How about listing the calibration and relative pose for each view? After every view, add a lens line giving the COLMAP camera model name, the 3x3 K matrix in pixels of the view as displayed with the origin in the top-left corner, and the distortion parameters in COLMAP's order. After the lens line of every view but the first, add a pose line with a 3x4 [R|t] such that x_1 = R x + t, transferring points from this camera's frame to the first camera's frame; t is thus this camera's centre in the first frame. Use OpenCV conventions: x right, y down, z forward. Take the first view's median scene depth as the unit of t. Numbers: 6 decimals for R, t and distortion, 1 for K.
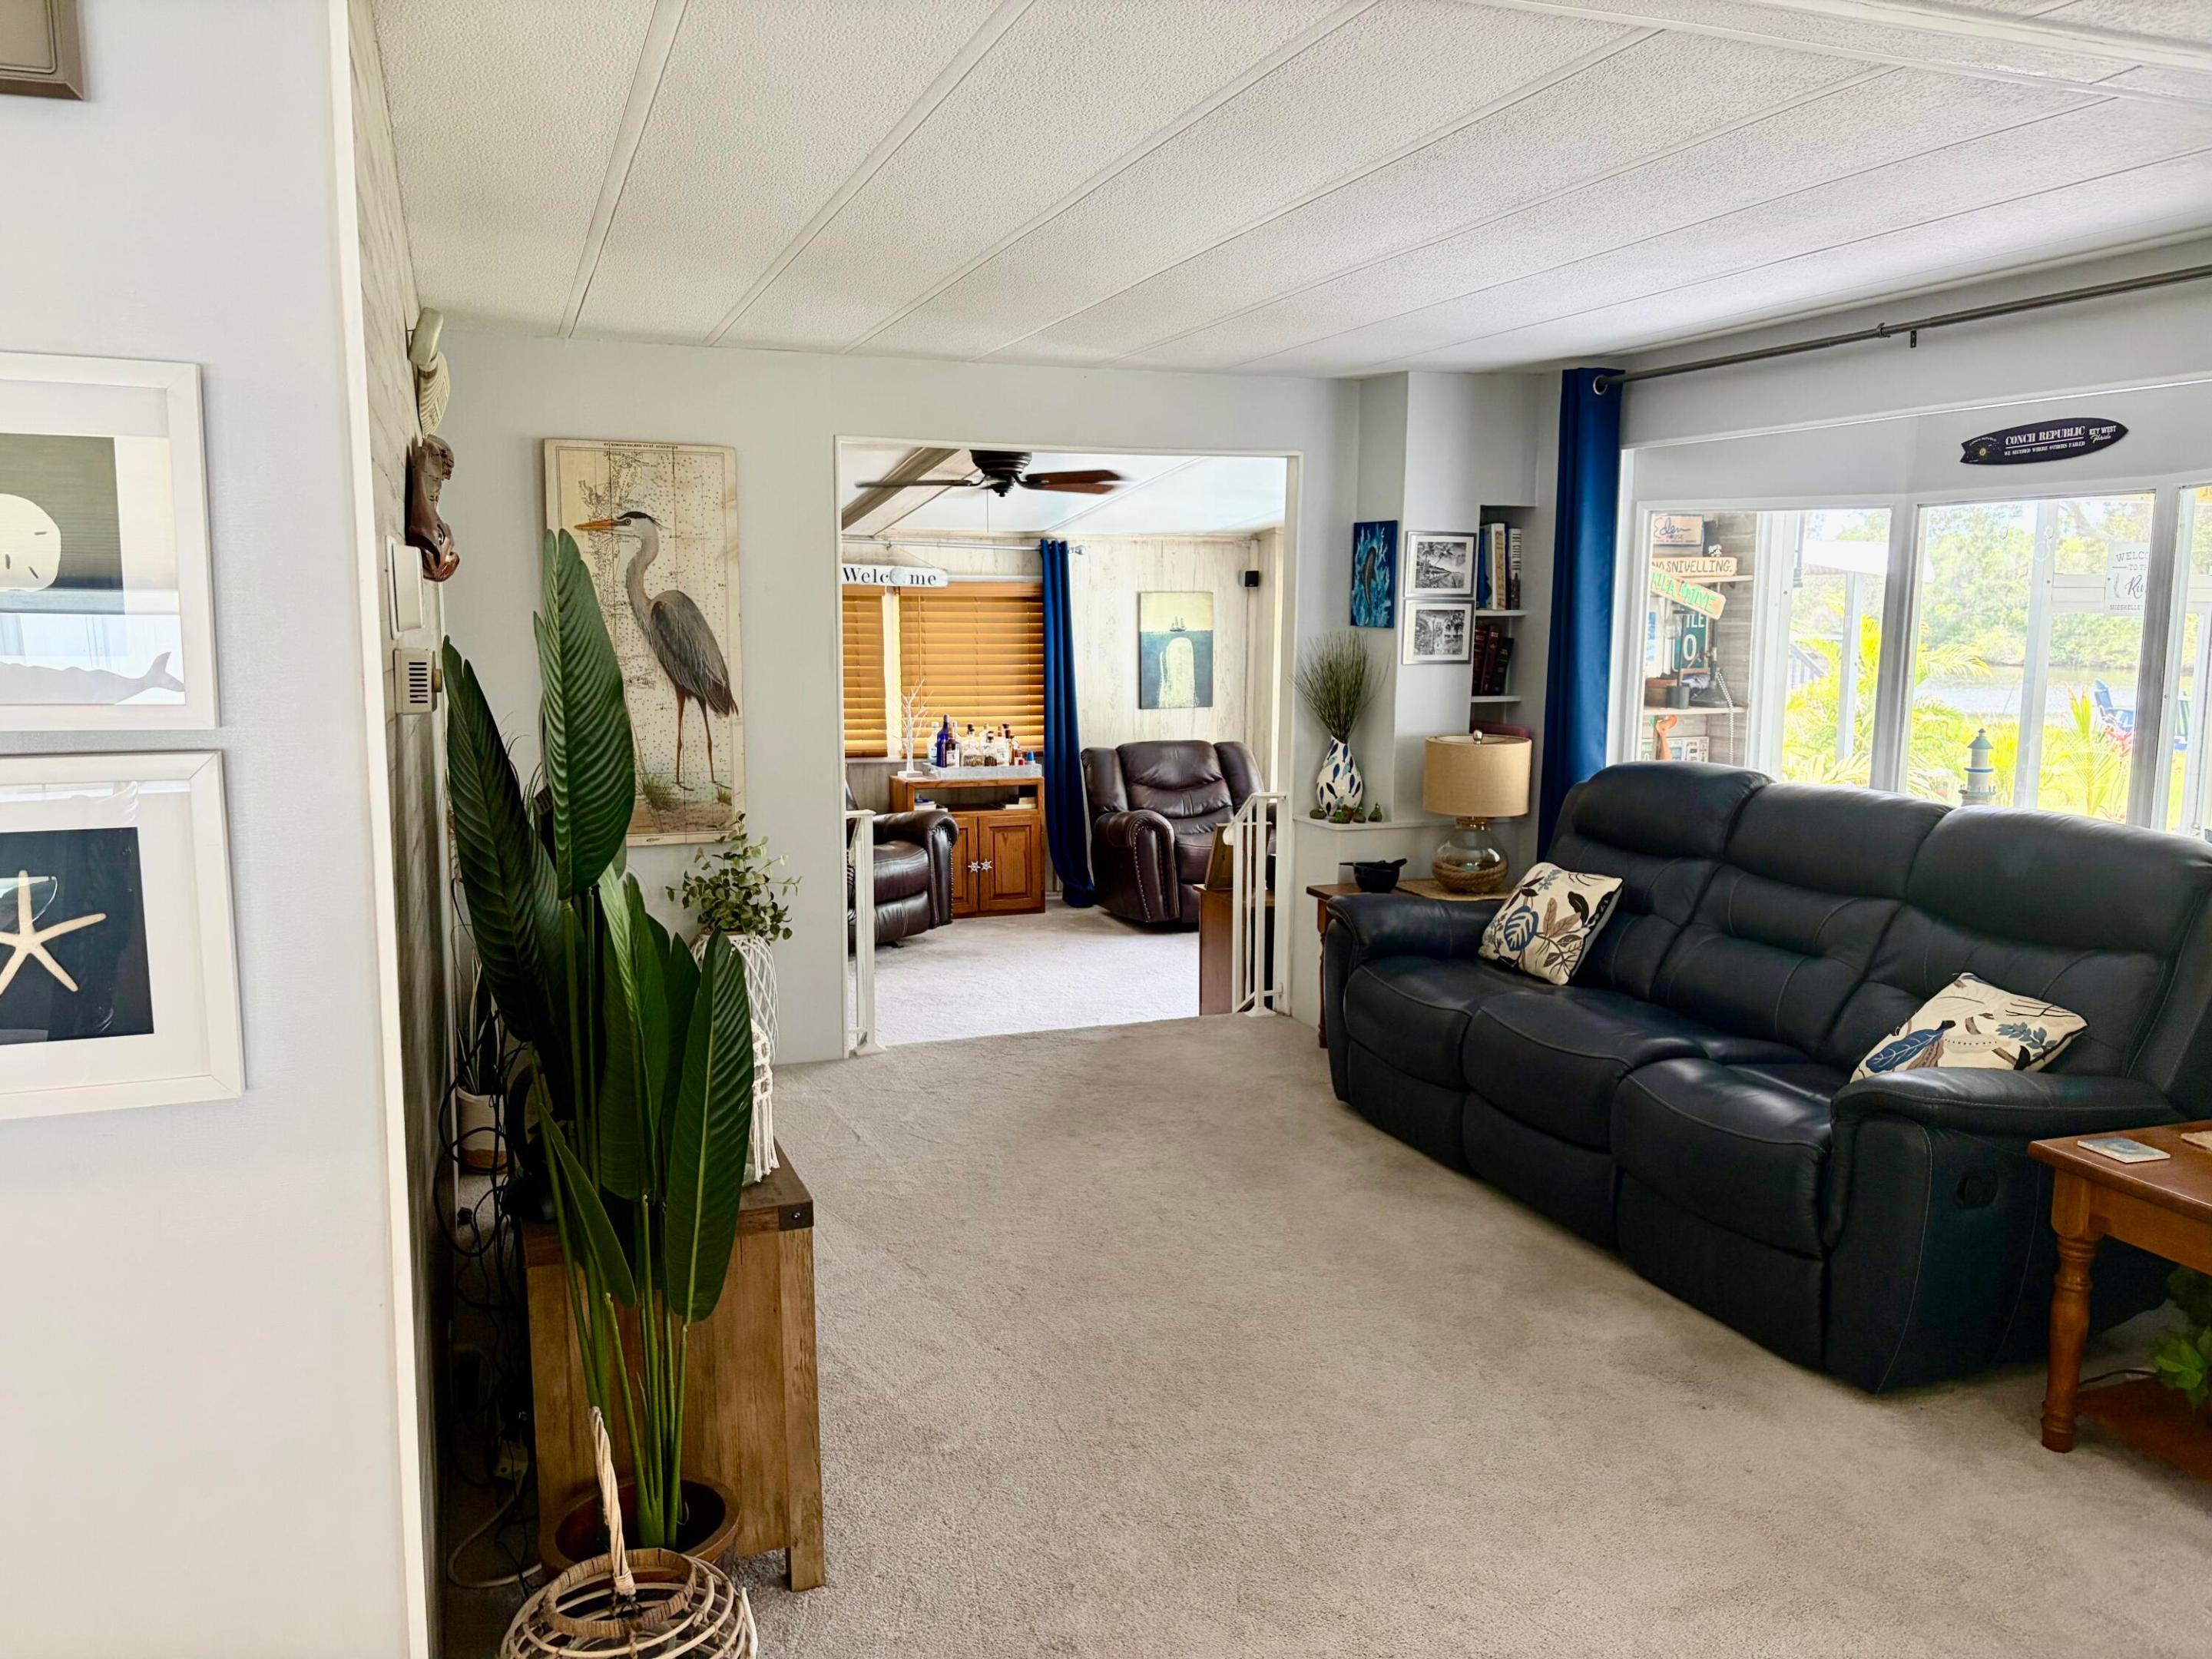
lens RADIAL K [[1666.8, 0, 1043.0], [0, 1666.8, 836.2], [0, 0, 1]] dist [0.001247, -0.051453]
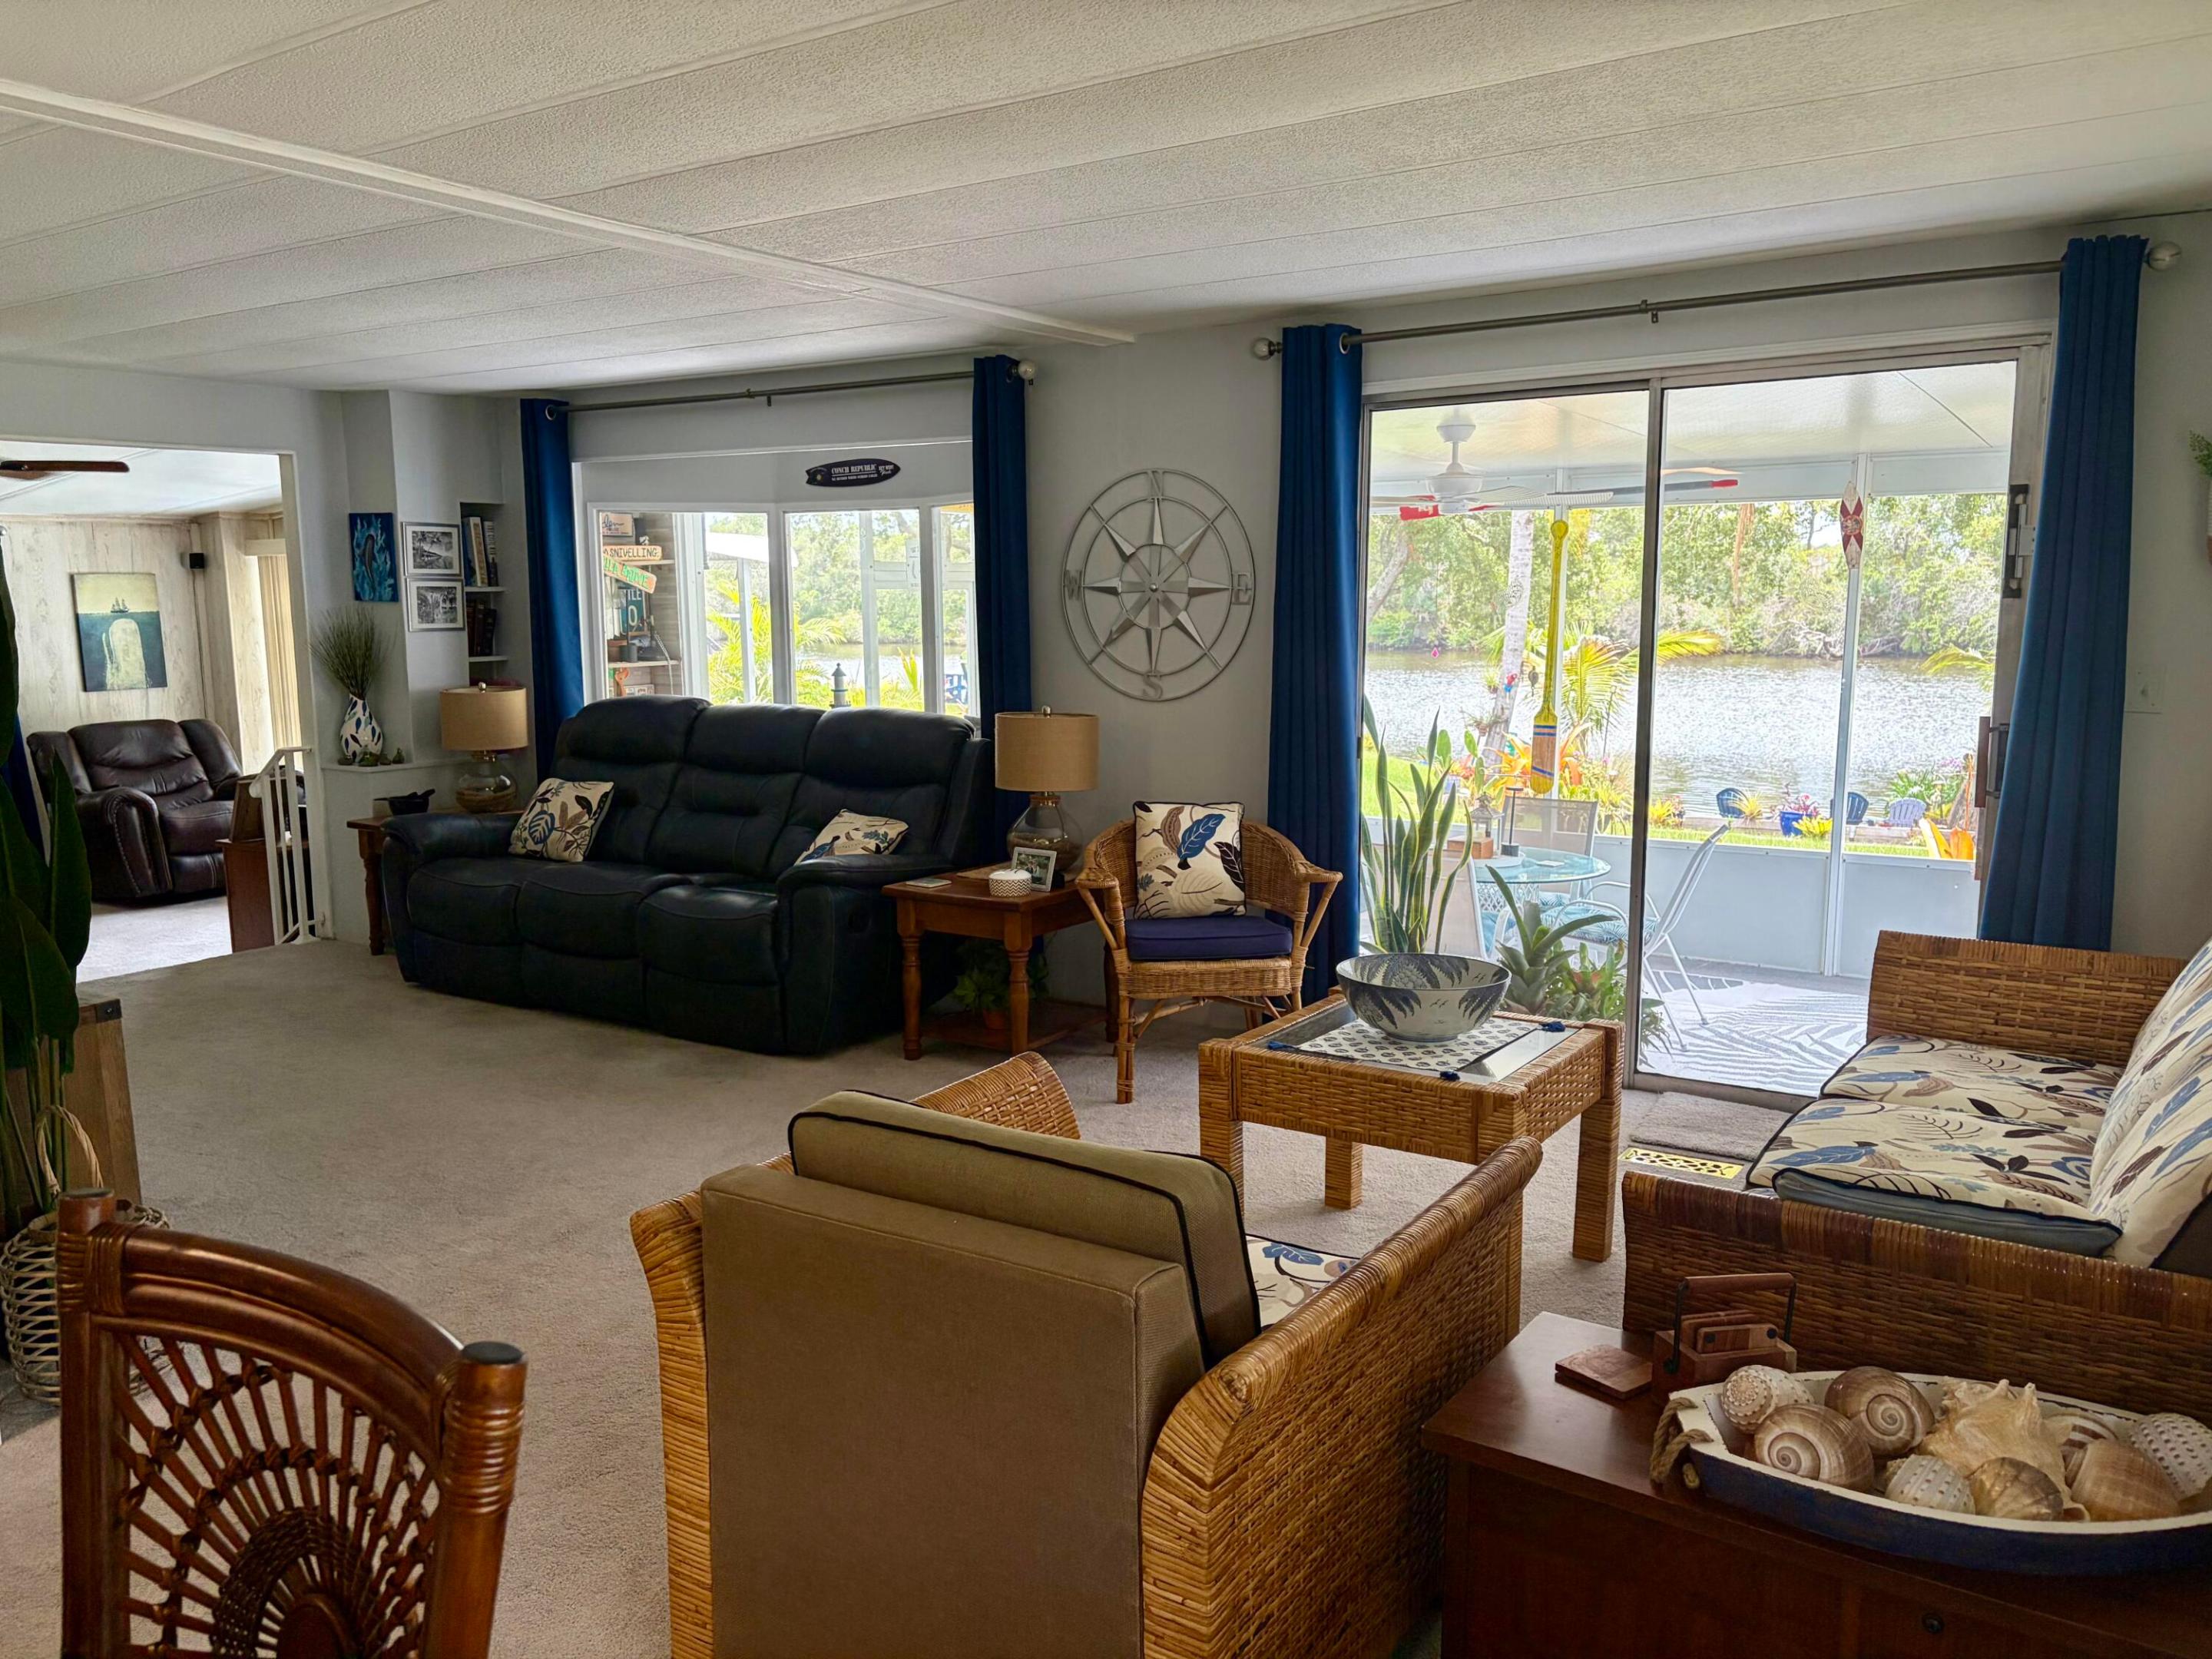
lens RADIAL K [[1659.6, 0, 1106.0], [0, 1659.6, 829.5], [0, 0, 1]] dist [0.044479, 0.002618]
pose [[0.786861, -0.098323, 0.609247, -0.141641], [0.095499, 0.994734, 0.037194, 0.043195], [-0.609696, 0.028916, 0.792108, -0.271303]]
